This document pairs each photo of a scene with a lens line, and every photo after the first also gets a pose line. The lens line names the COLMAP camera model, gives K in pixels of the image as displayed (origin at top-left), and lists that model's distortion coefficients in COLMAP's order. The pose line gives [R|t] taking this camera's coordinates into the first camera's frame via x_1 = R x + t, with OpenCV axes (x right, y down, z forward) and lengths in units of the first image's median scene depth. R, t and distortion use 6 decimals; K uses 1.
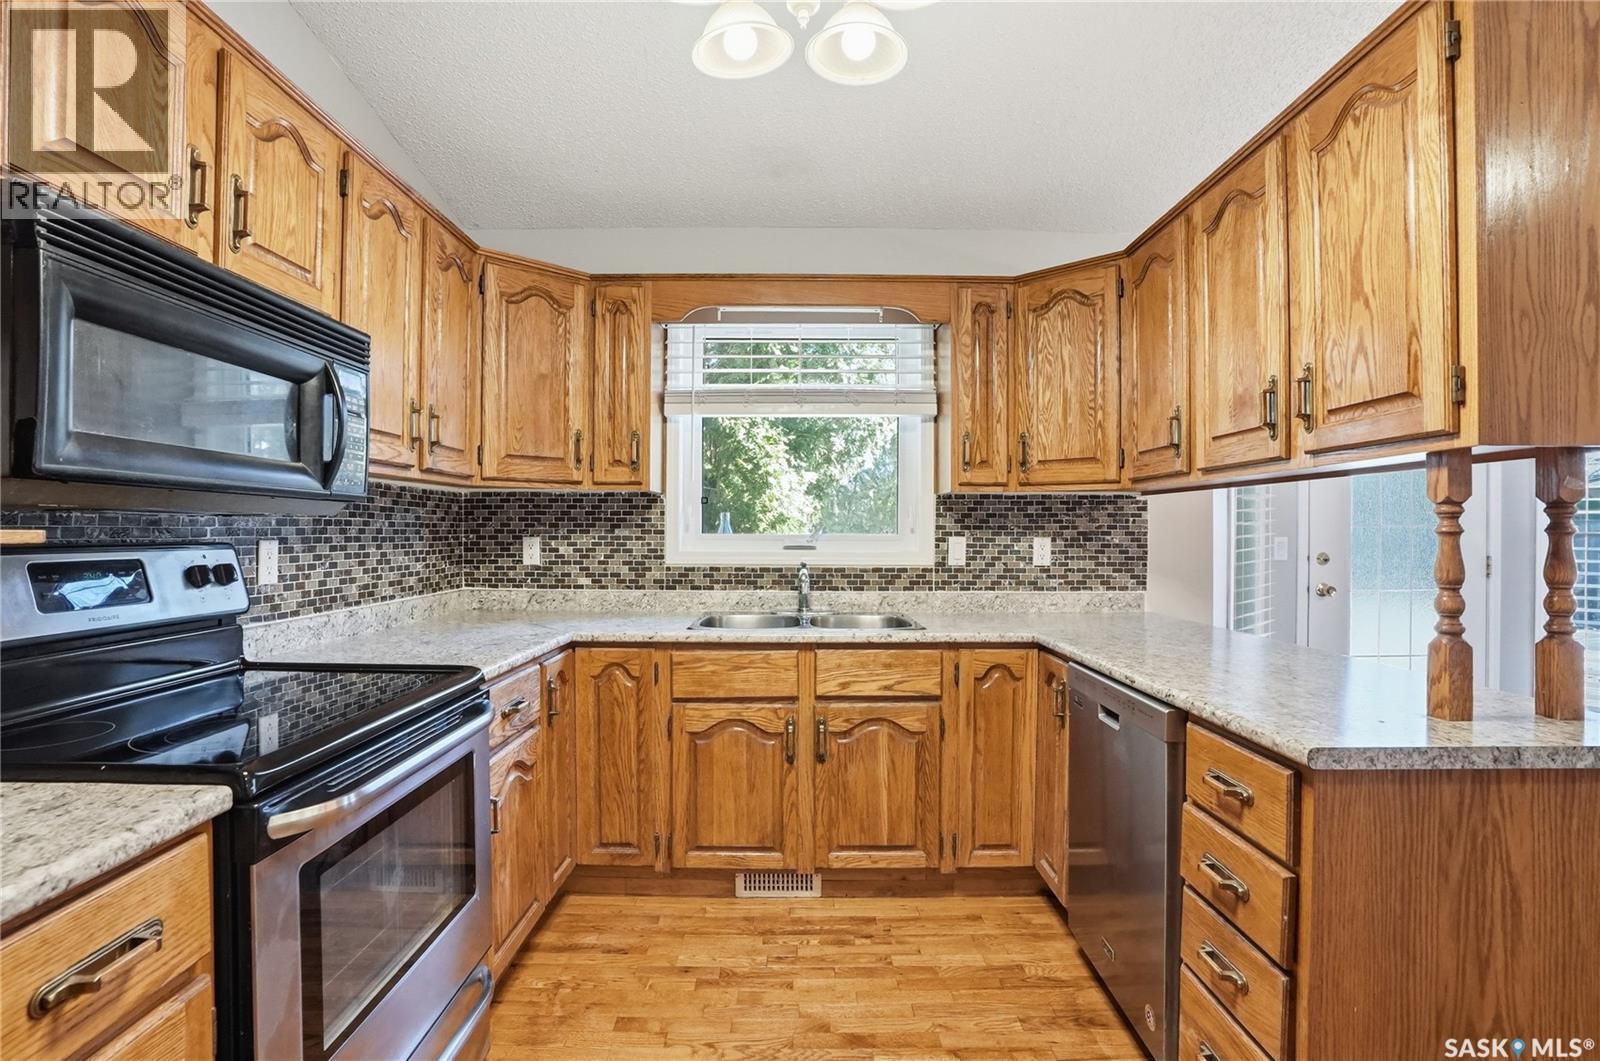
lens RADIAL K [[768.8, 0, 794.8], [0, 768.8, 532.7], [0, 0, 1]] dist [-0.074439, 0.031700]
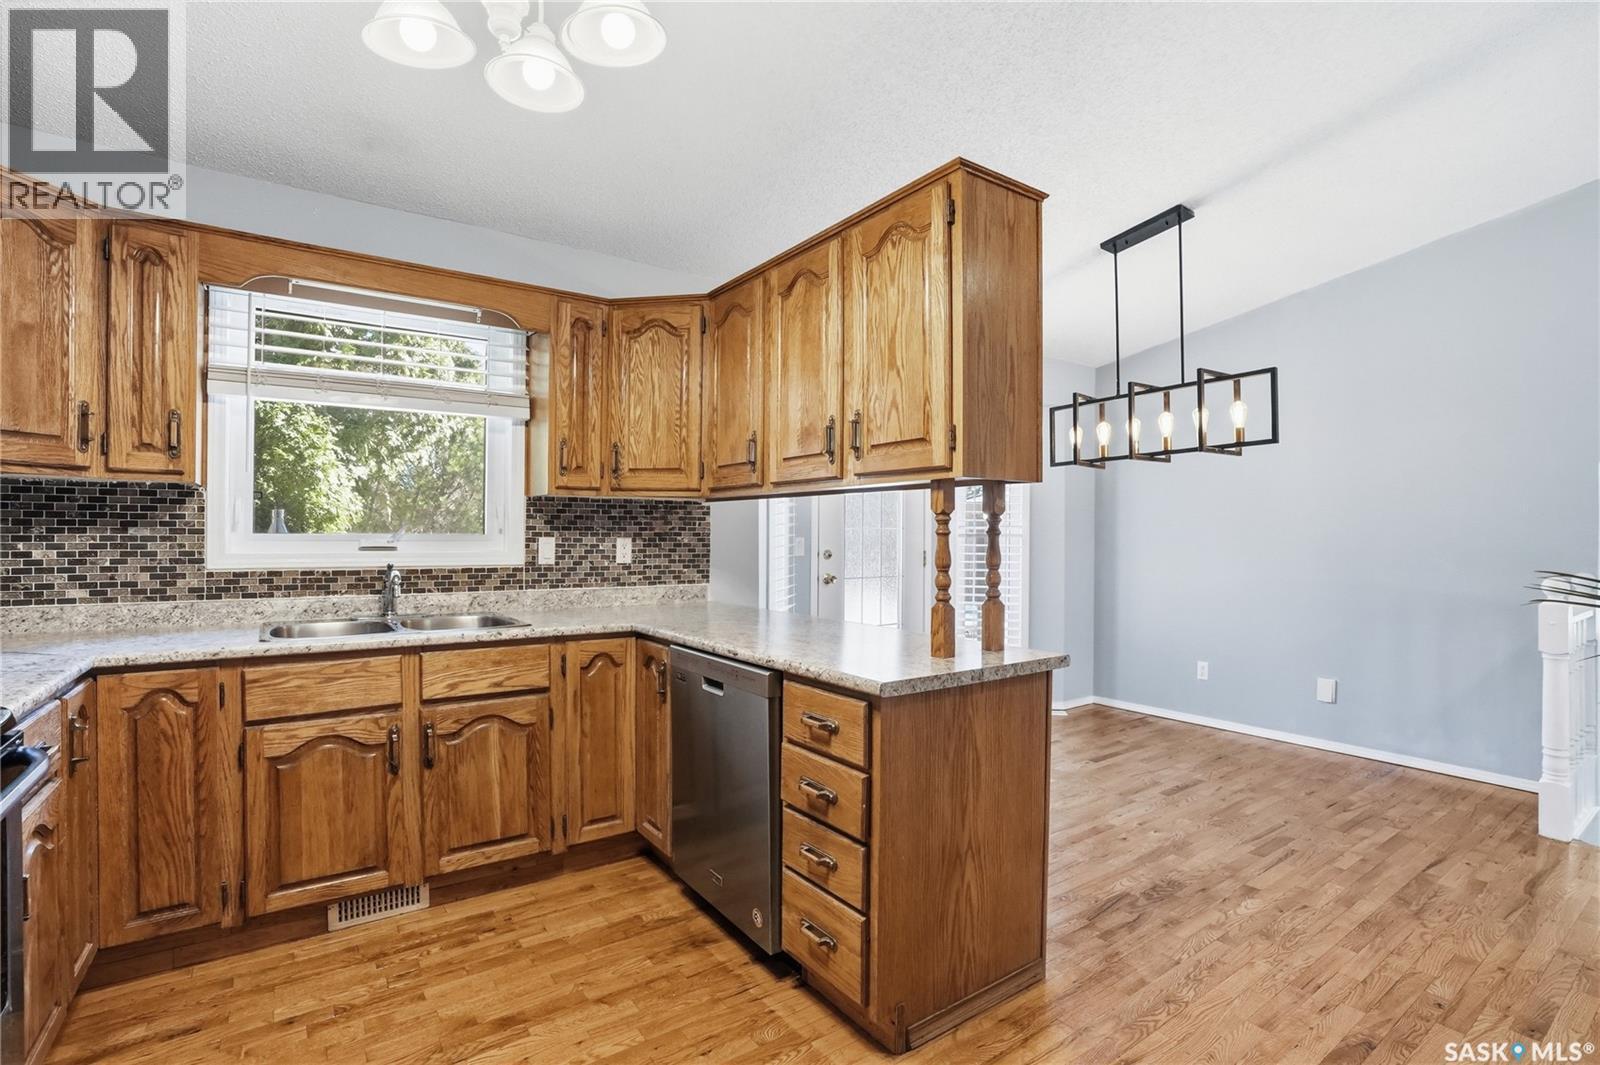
lens RADIAL K [[754.7, 0, 795.2], [0, 754.7, 540.4], [0, 0, 1]] dist [-0.069739, 0.028466]
pose [[0.816781, -0.002288, 0.576944, -0.119635], [-0.002511, 0.999969, 0.007520, 0.001400], [-0.576943, -0.007591, 0.816749, -0.037698]]
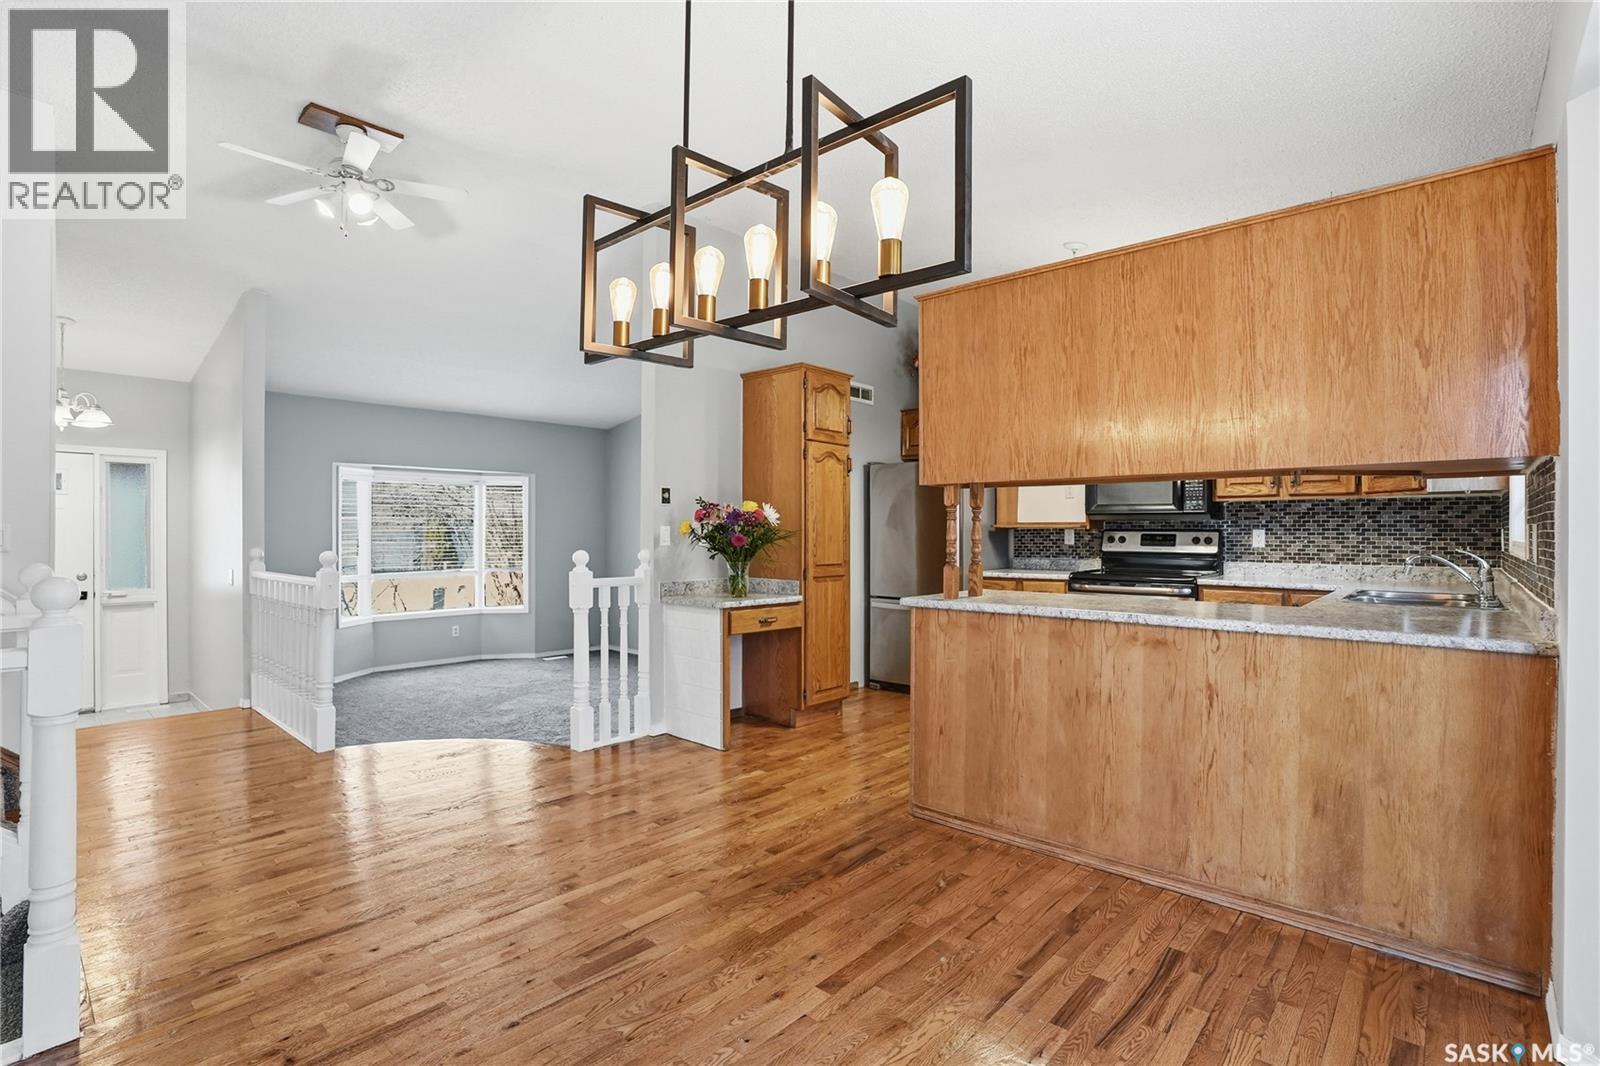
lens RADIAL K [[754.7, 0, 795.2], [0, 754.7, 540.9], [0, 0, 1]] dist [-0.069739, 0.028466]
pose [[-0.672722, 0.003614, -0.739886, 1.542829], [-0.005698, 0.999933, 0.010064, 0.023483], [0.739873, 0.010986, -0.672657, 1.102005]]
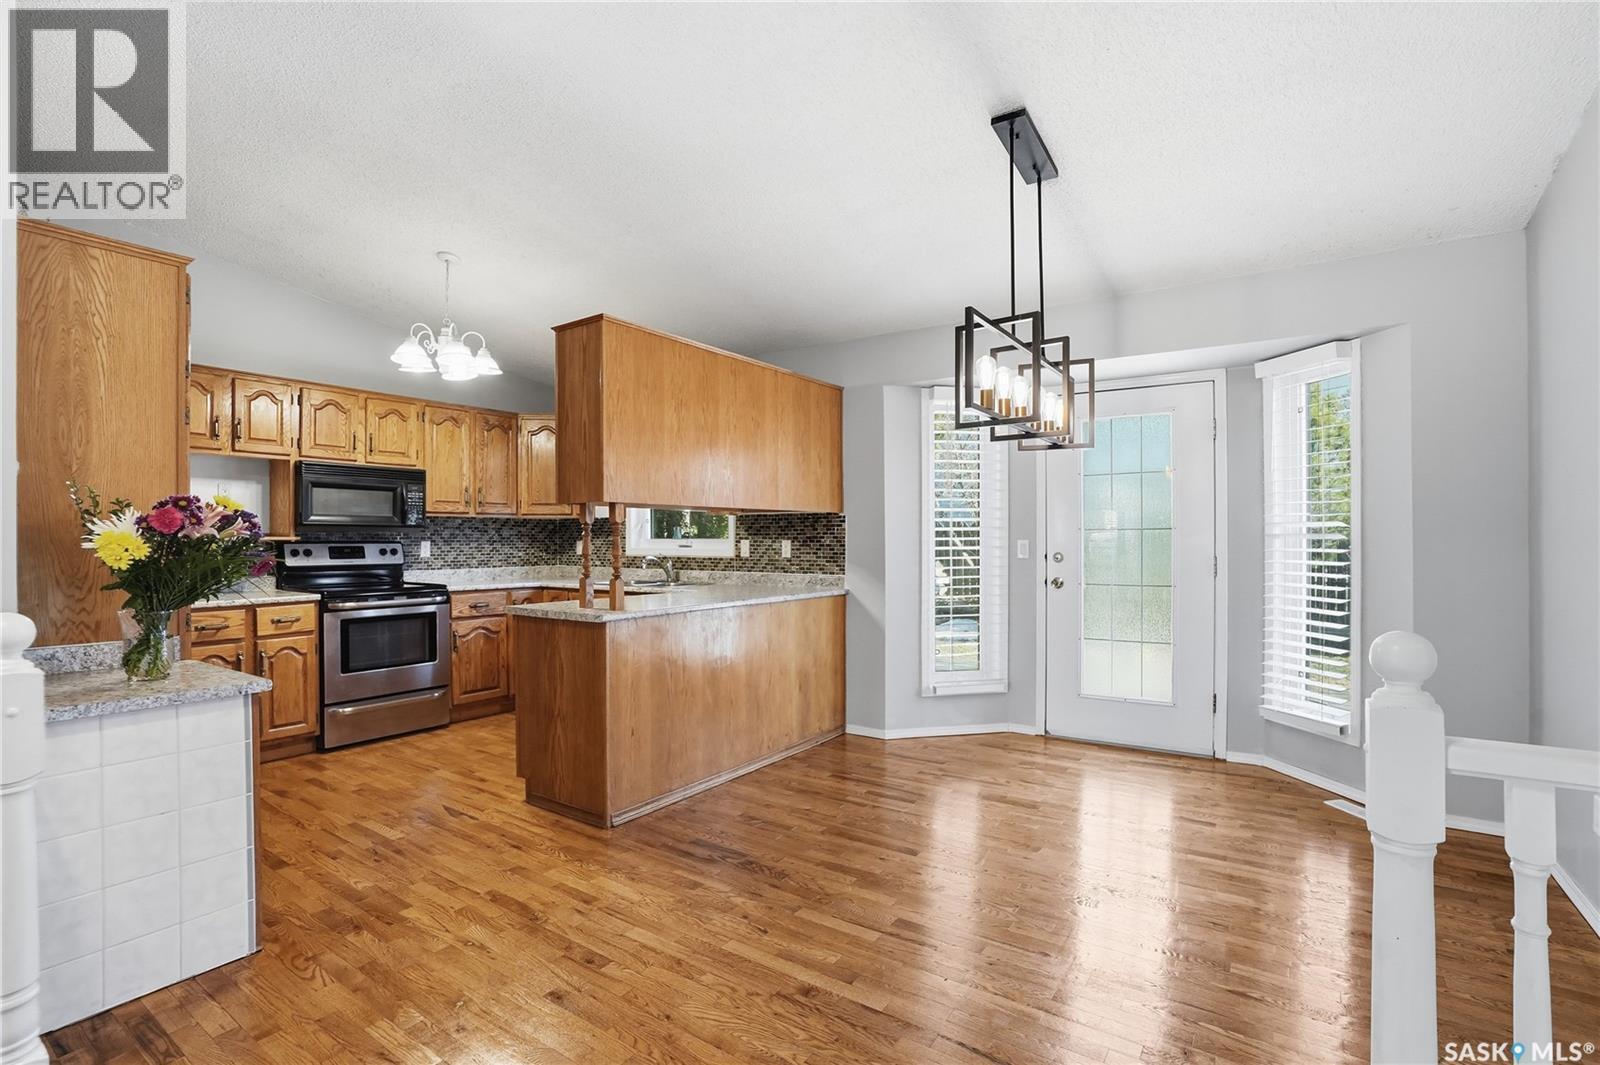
lens RADIAL K [[754.7, 0, 795.2], [0, 754.7, 540.4], [0, 0, 1]] dist [-0.069739, 0.028466]
pose [[0.822954, -0.002782, -0.568101, 1.465979], [0.002191, 0.999996, -0.001723, 0.011131], [0.568104, 0.000174, 0.822957, -0.362221]]
